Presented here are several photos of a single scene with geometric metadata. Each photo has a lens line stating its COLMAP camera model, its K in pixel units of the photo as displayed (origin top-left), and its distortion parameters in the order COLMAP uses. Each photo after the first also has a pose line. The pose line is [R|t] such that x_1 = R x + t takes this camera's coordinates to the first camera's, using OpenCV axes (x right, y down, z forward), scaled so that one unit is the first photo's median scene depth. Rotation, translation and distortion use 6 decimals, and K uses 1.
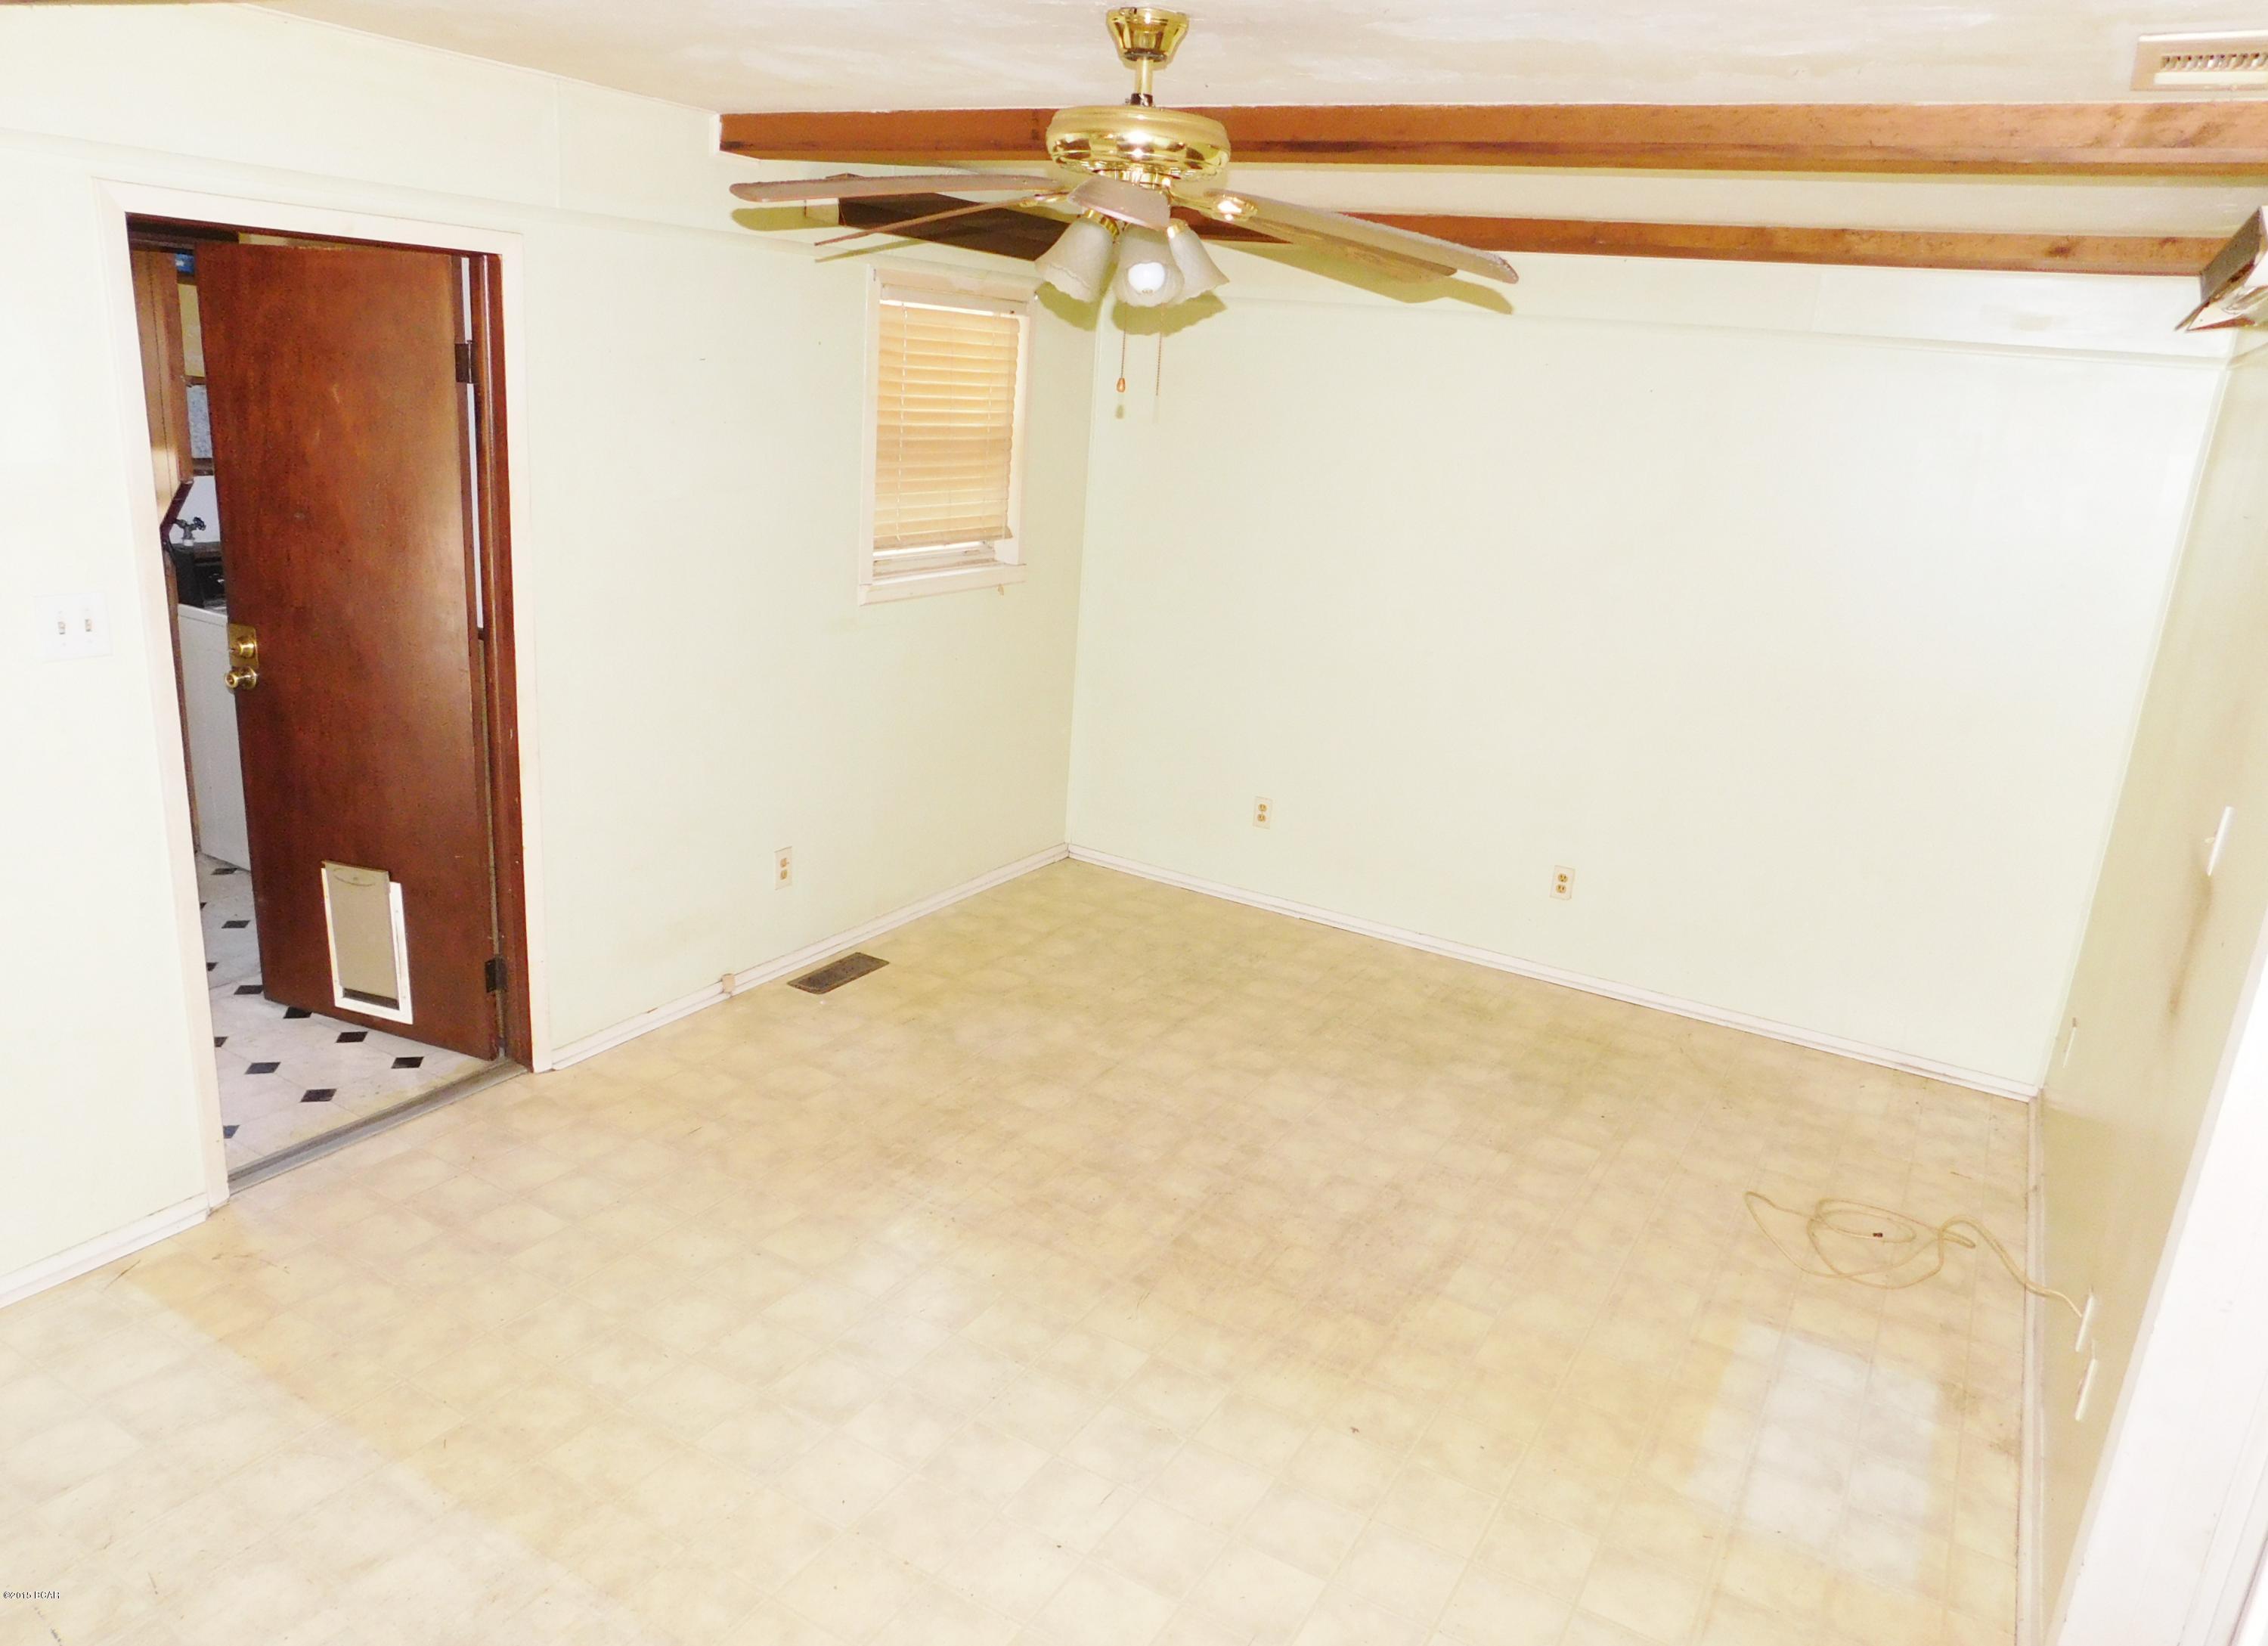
lens RADIAL K [[1555.8, 0, 1144.4], [0, 1555.8, 813.6], [0, 0, 1]] dist [-0.041597, 0.032878]
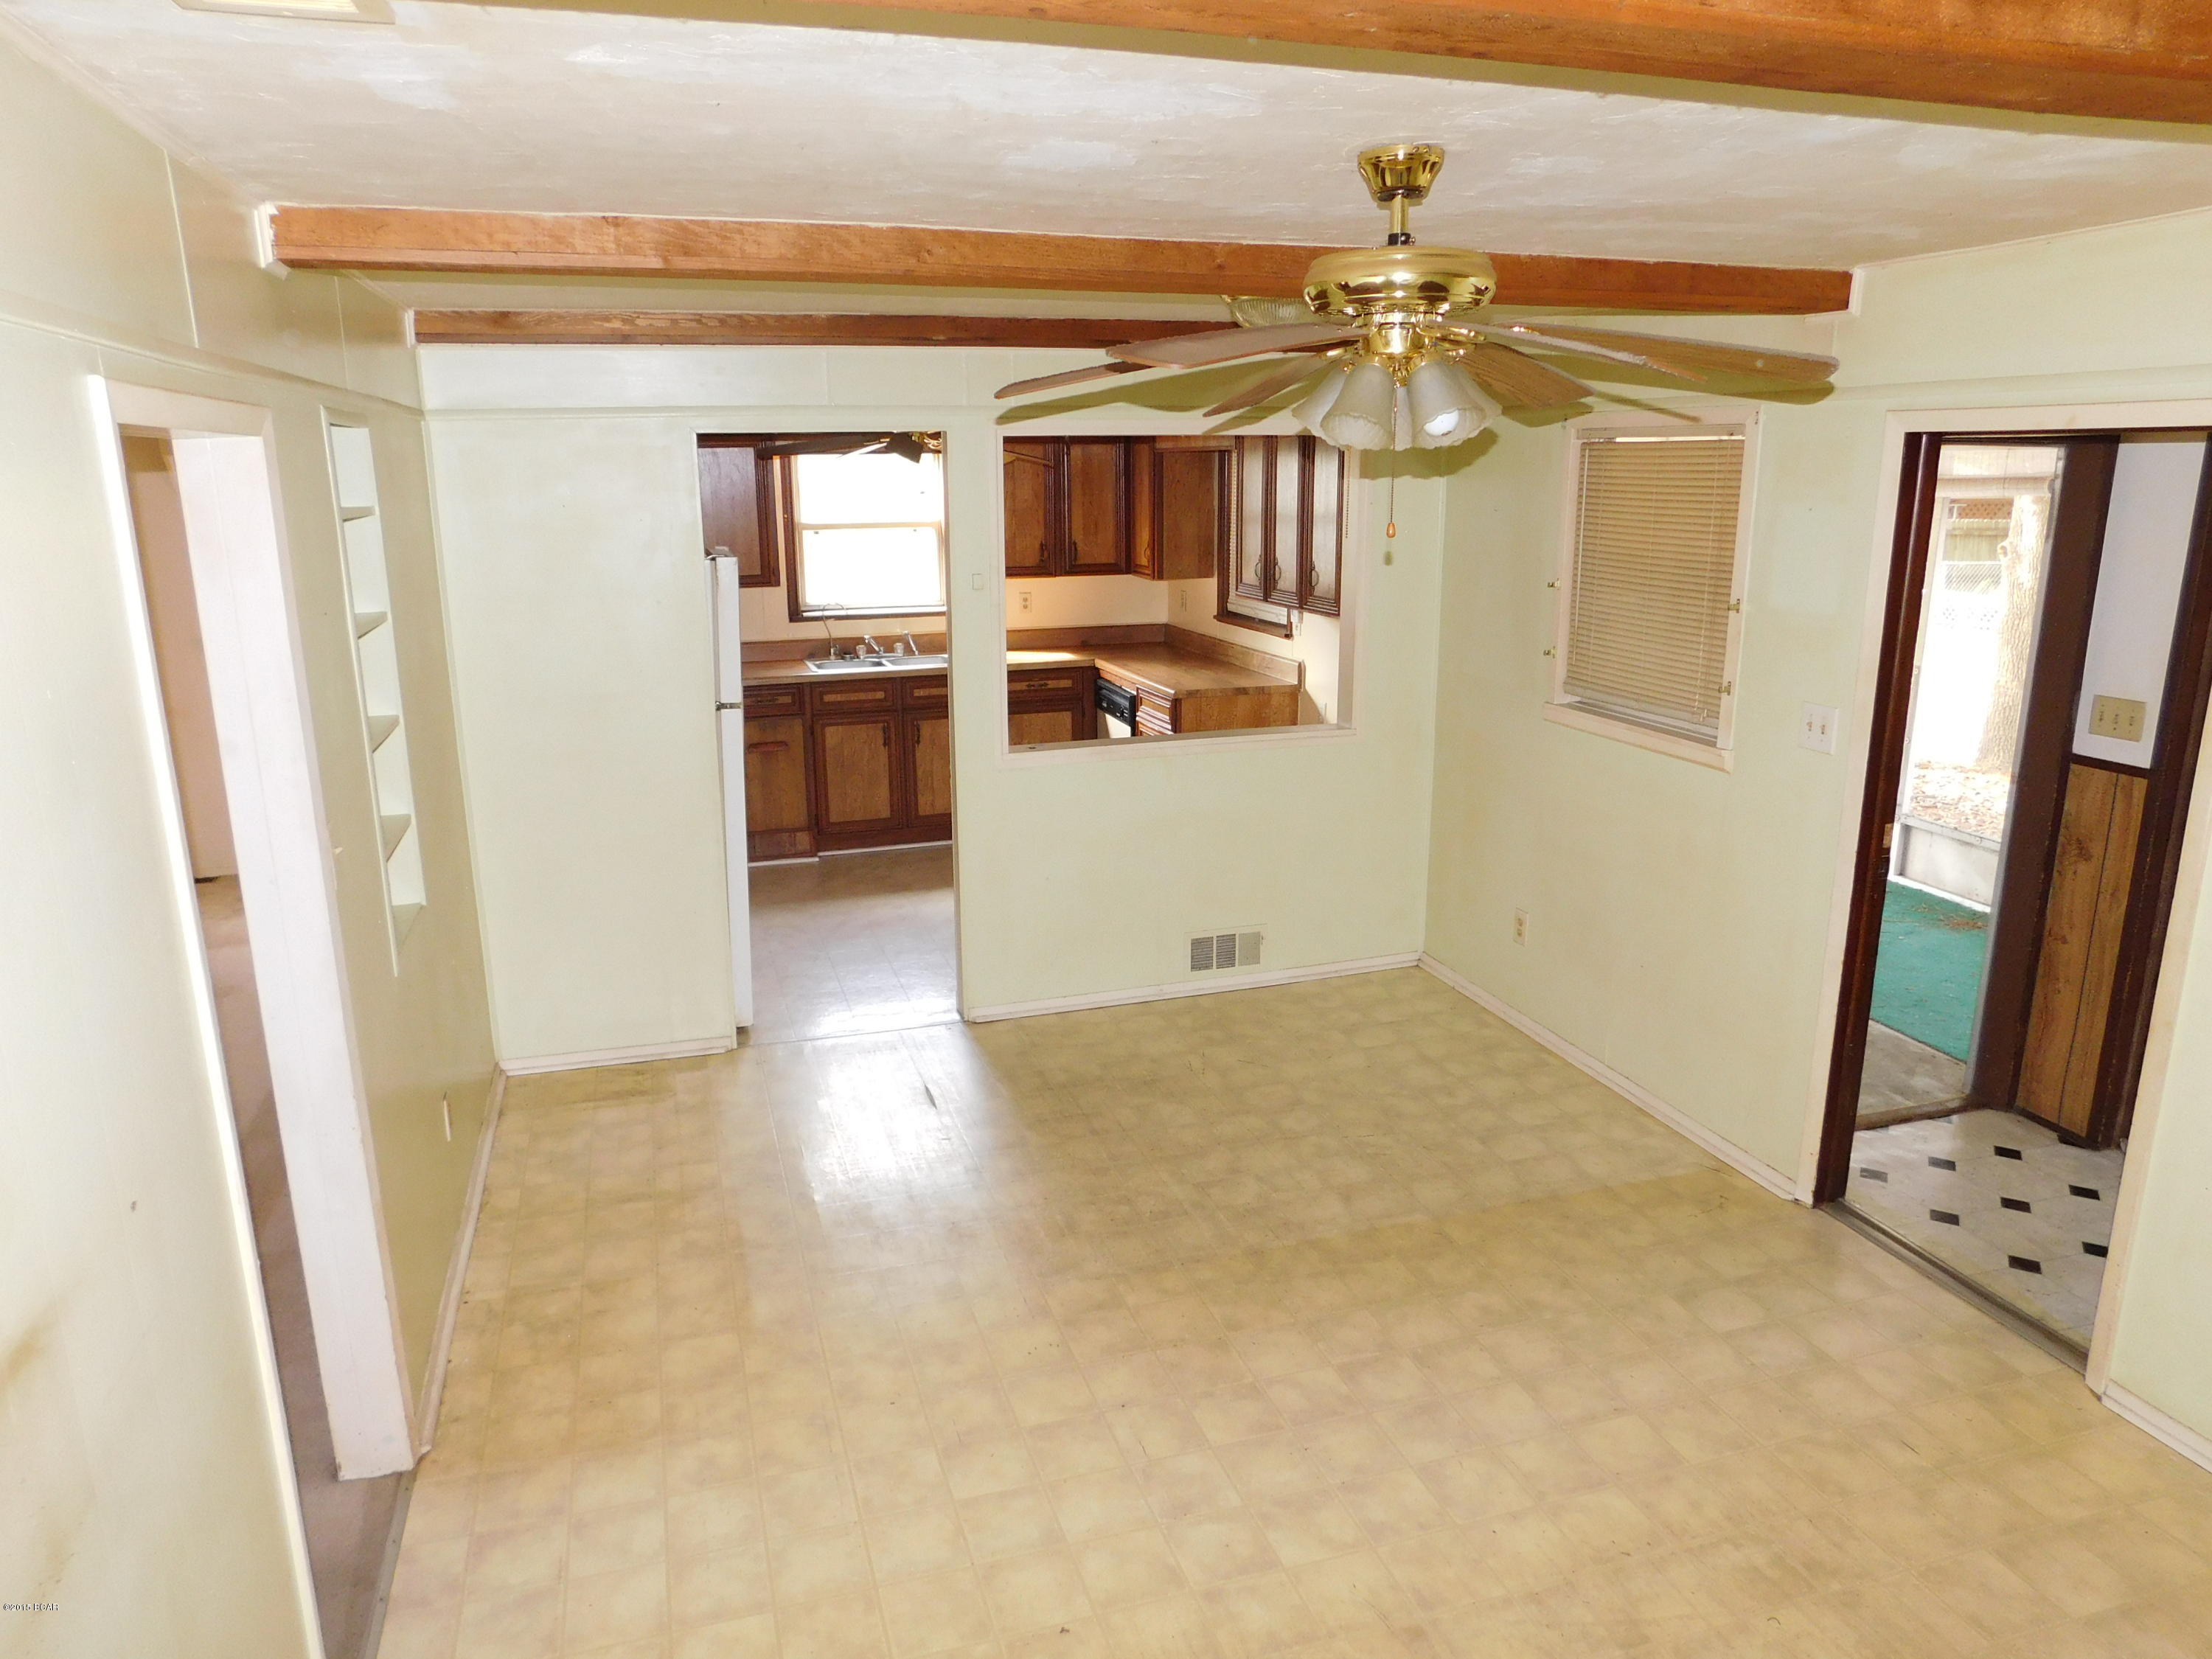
lens RADIAL K [[1468.1, 0, 1101.8], [0, 1468.1, 837.6], [0, 0, 1]] dist [-0.006854, 0.002184]
pose [[-0.669572, 0.119741, -0.733032, 0.569243], [-0.254462, 0.890213, 0.377849, -0.289684], [0.697798, 0.439525, -0.565592, 1.049488]]
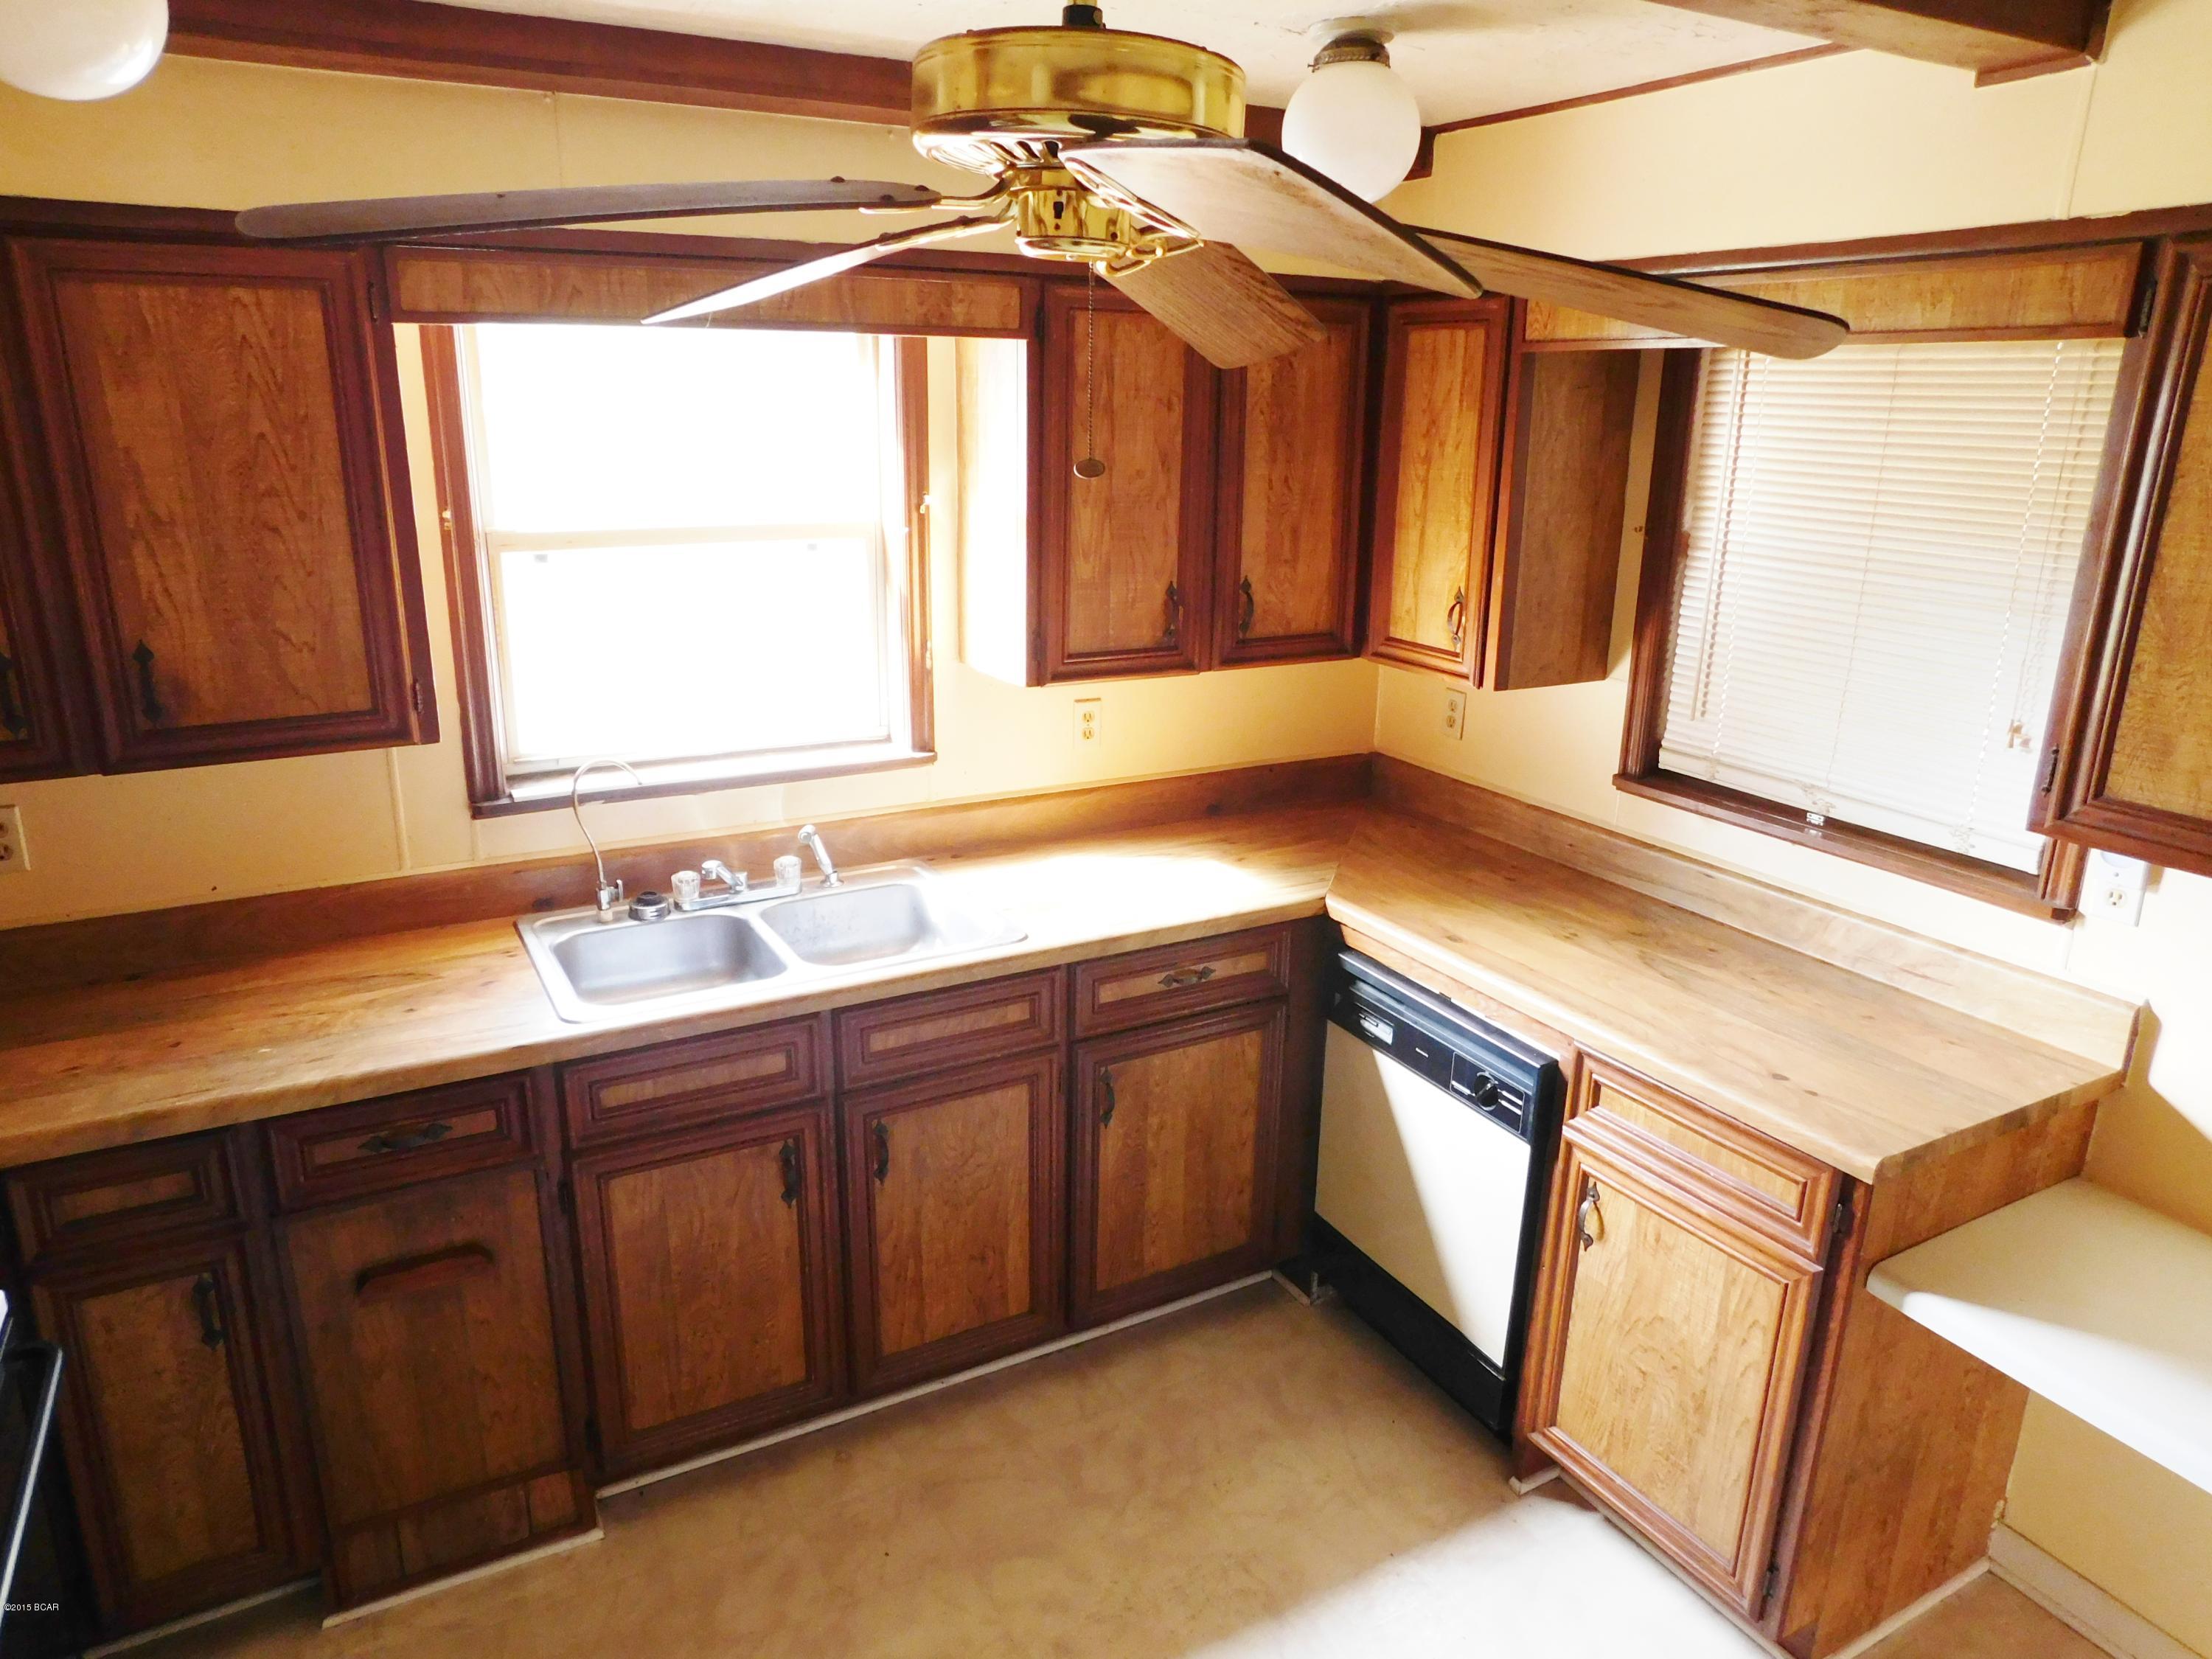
lens RADIAL K [[1468.1, 0, 1100.6], [0, 1468.1, 837.5], [0, 0, 1]] dist [-0.006854, 0.002184]
pose [[-0.501724, 0.180659, -0.845952, 0.312456], [-0.301607, 0.880044, 0.366819, -0.201920], [0.810744, 0.439187, -0.387052, 0.704745]]
